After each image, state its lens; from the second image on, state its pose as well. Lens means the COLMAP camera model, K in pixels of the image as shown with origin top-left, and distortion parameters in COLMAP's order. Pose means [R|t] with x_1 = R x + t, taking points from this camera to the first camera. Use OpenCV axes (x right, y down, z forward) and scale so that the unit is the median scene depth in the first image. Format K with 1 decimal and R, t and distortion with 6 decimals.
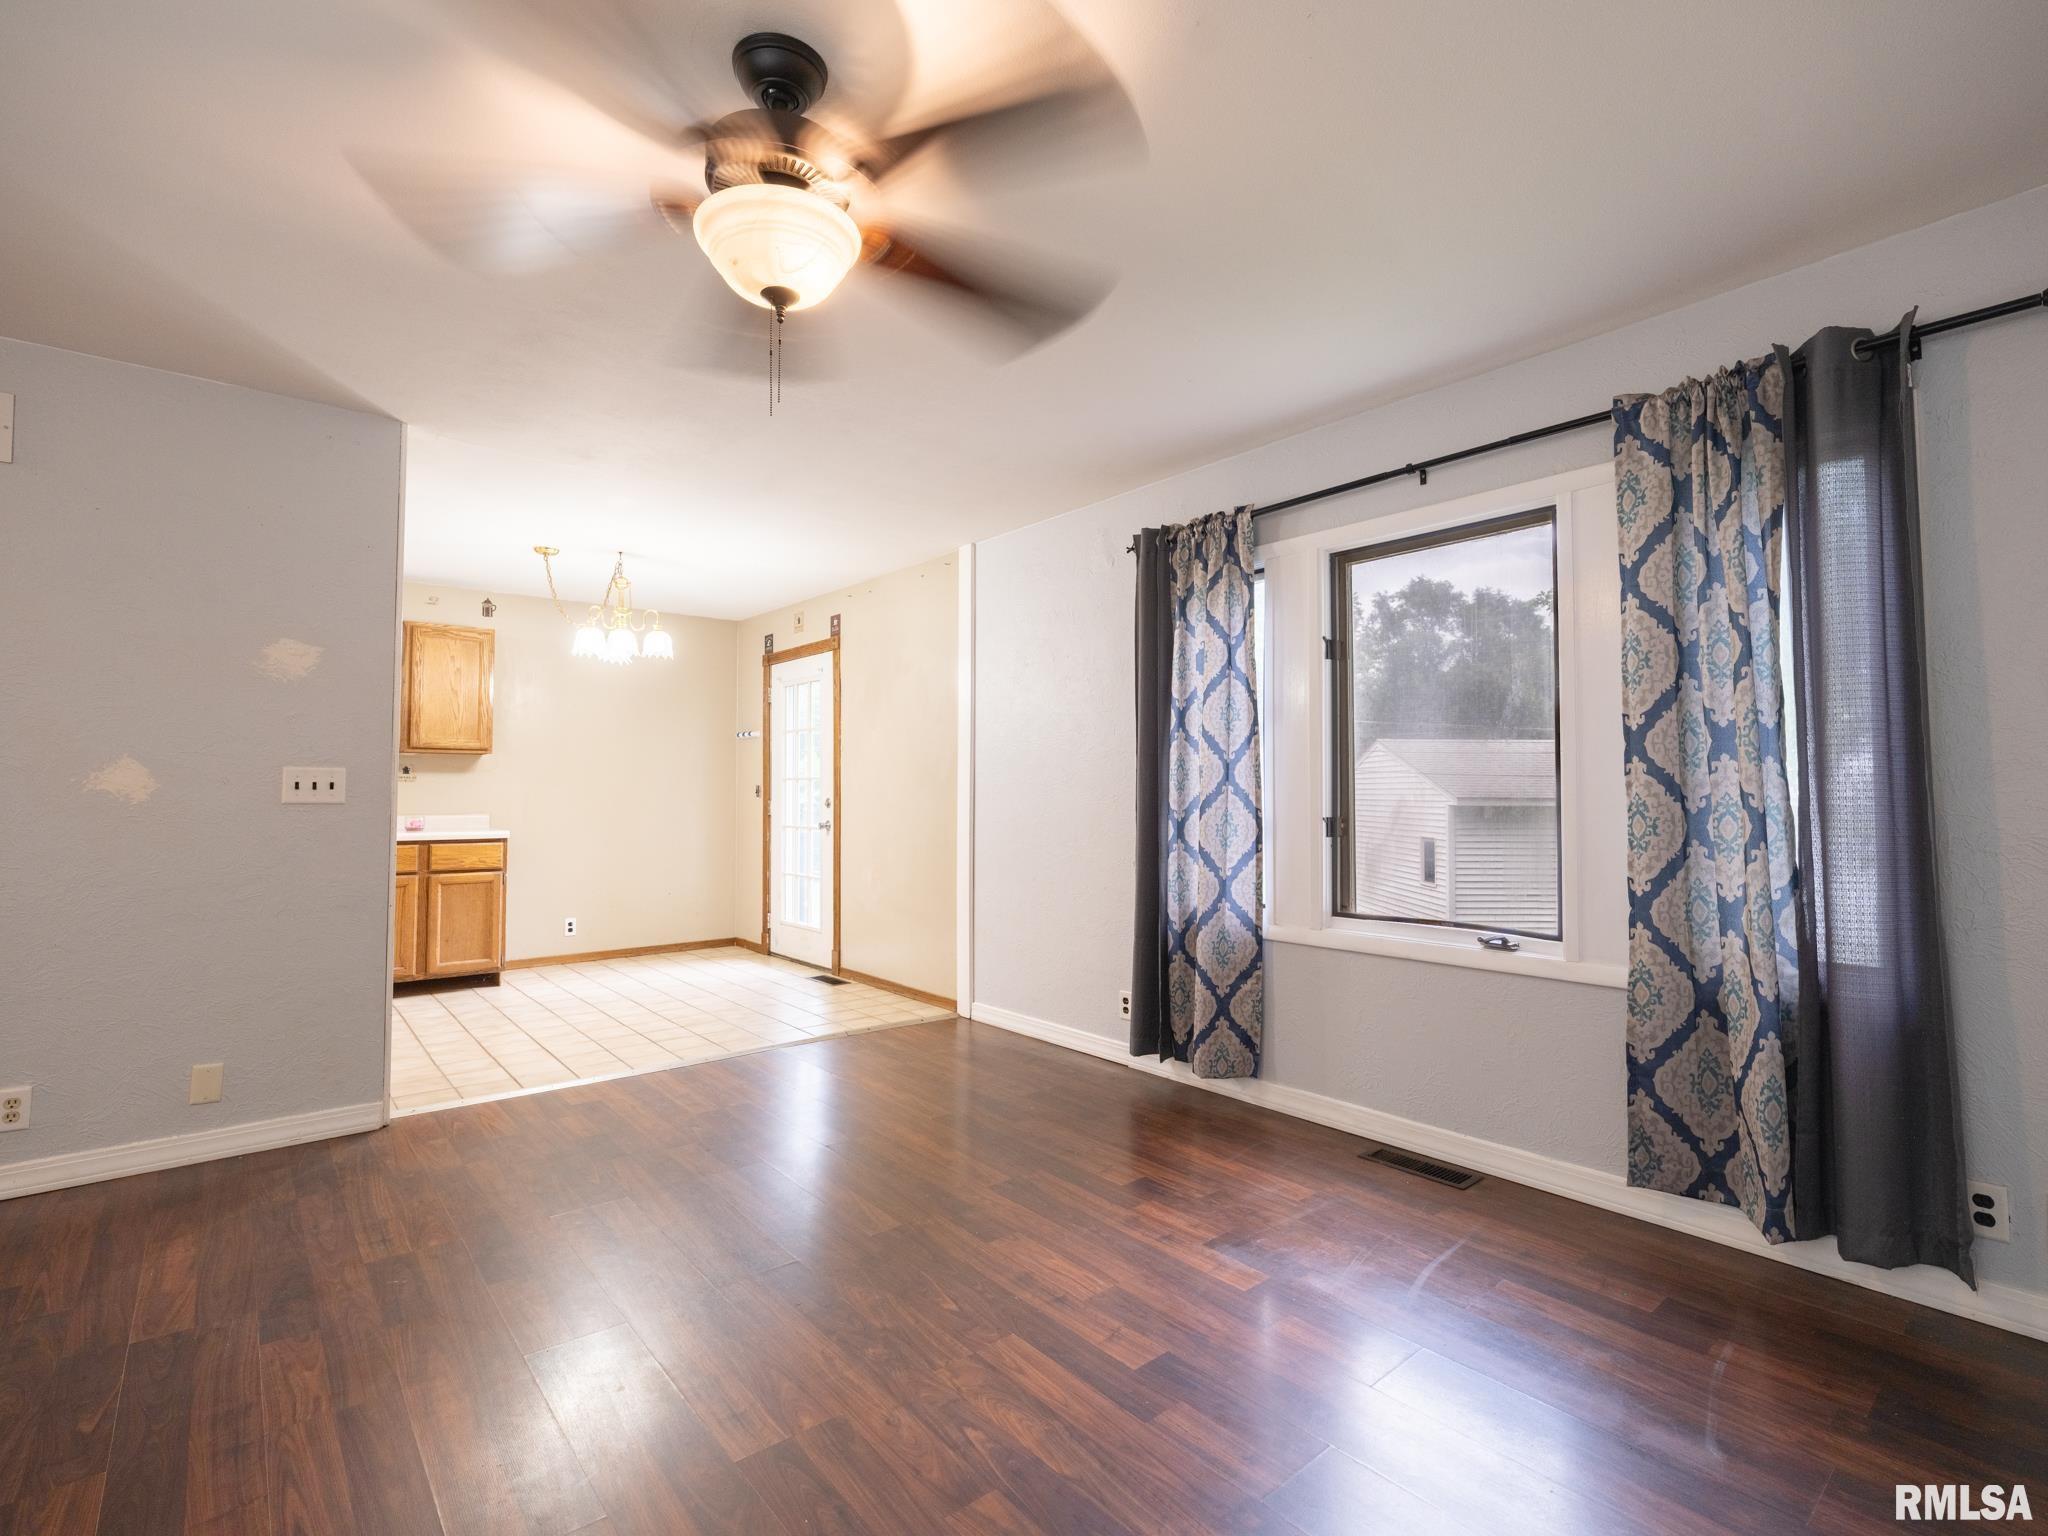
lens RADIAL K [[991.9, 0, 1024.0], [0, 991.9, 768.0], [0, 0, 1]] dist [-0.001209, -0.000254]
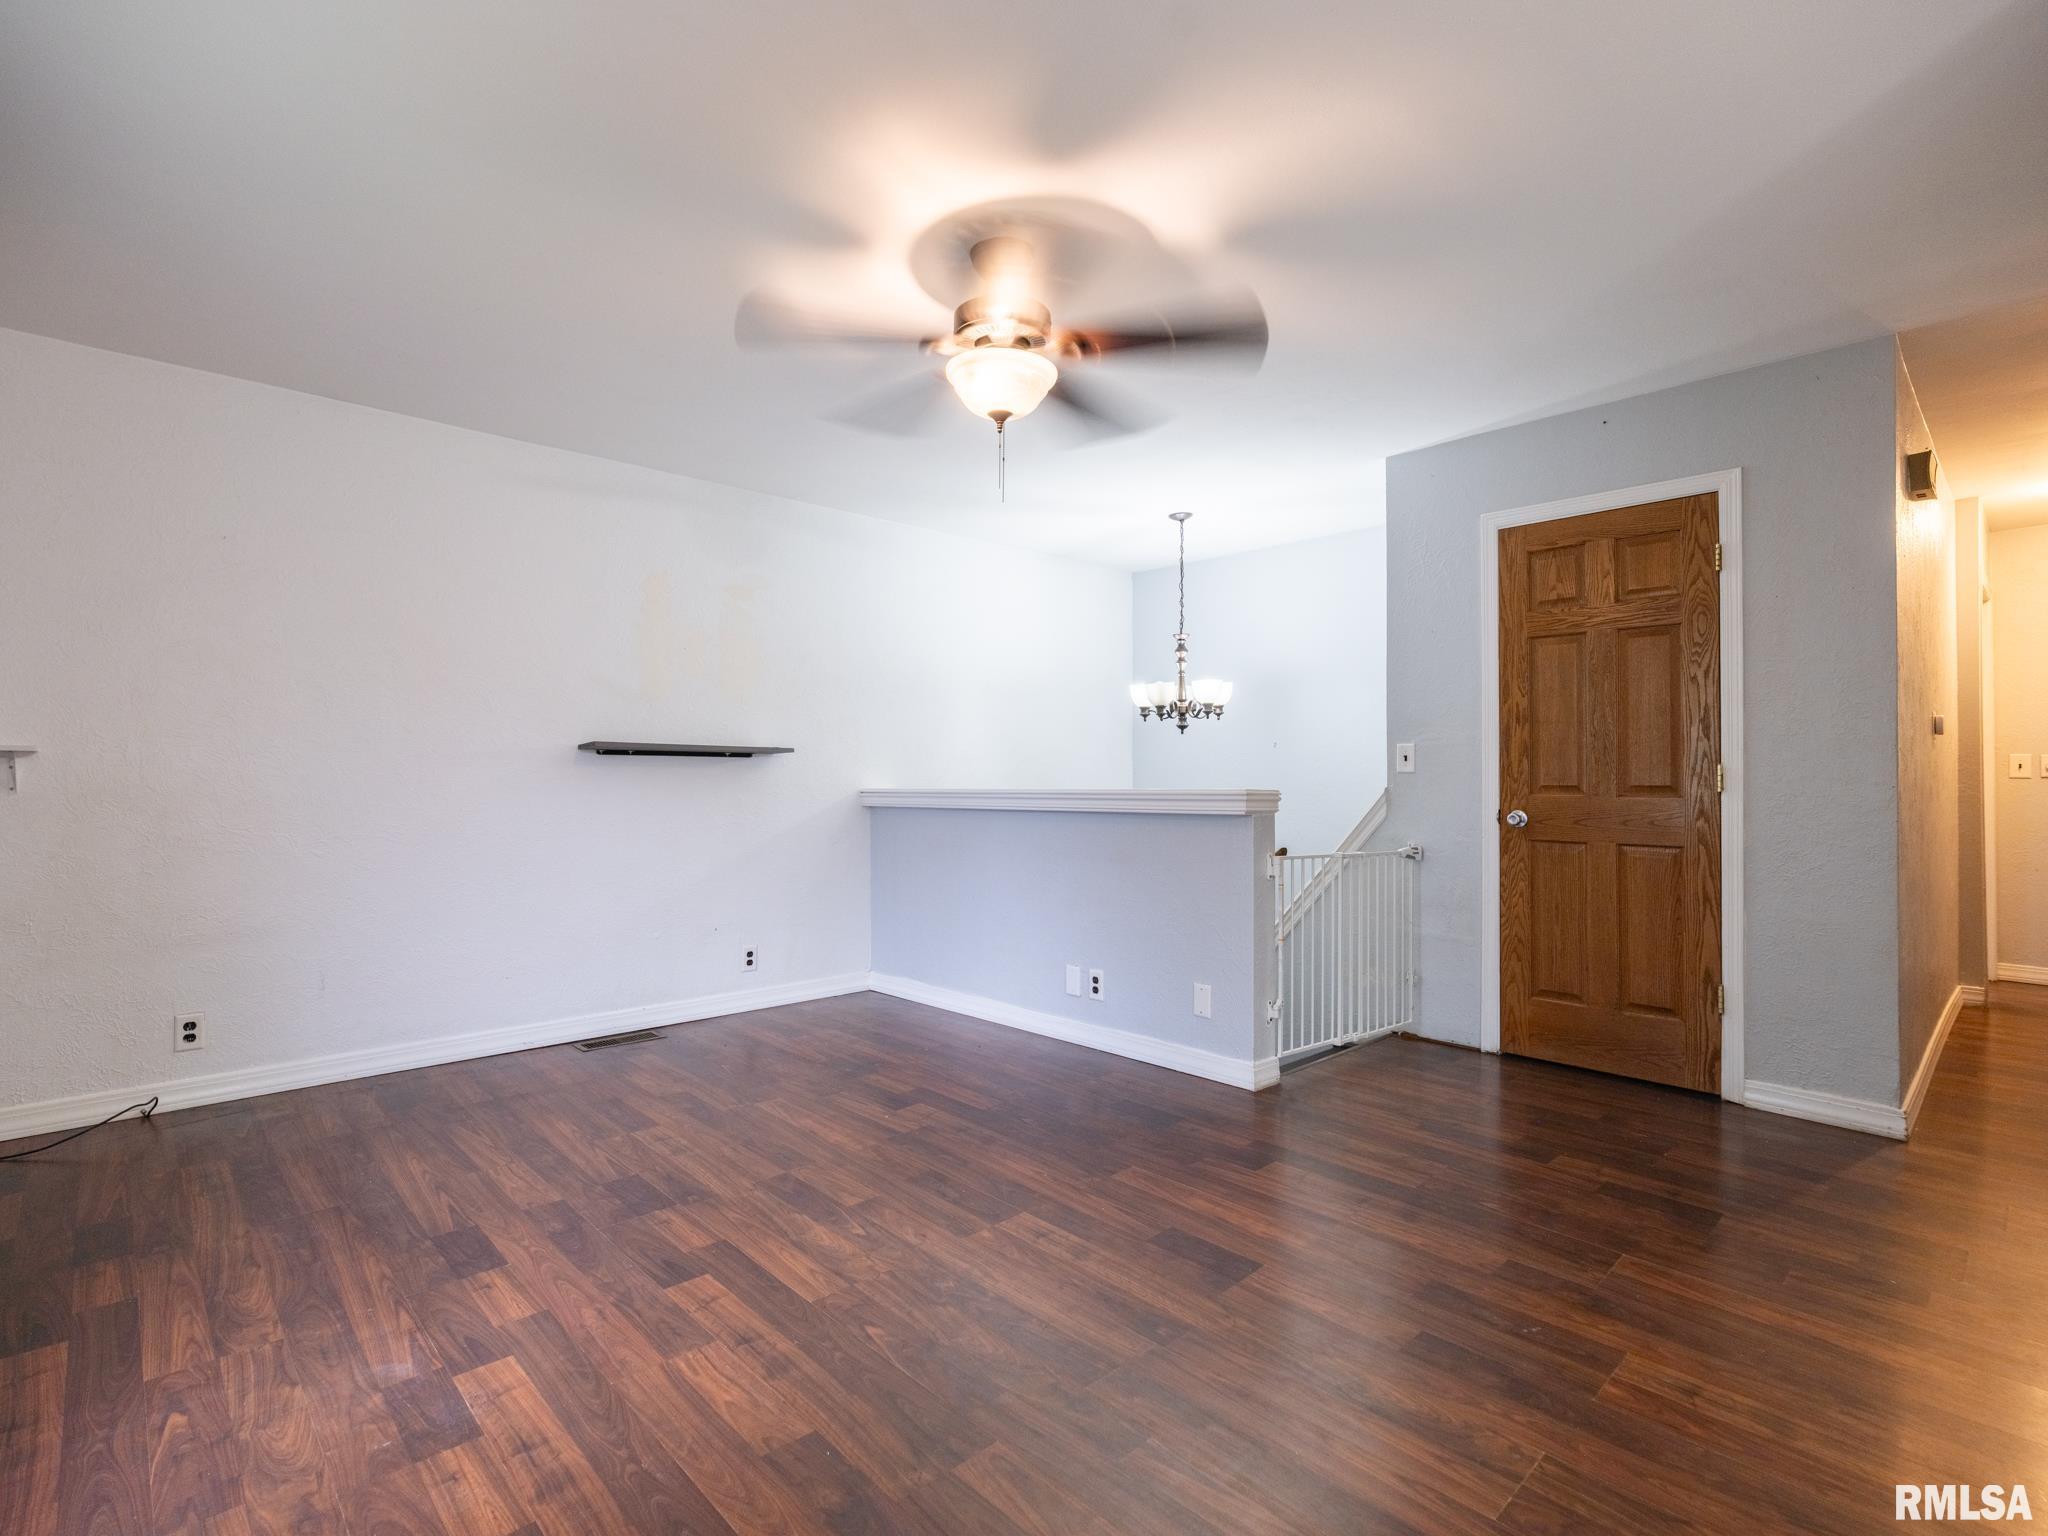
lens RADIAL K [[991.9, 0, 1024.0], [0, 991.9, 768.0], [0, 0, 1]] dist [-0.001209, -0.000254]
pose [[-0.997830, -0.003999, -0.065714, -0.162097], [-0.001189, 0.999085, -0.042749, 0.087029], [0.065825, -0.042578, -0.996922, 2.101548]]
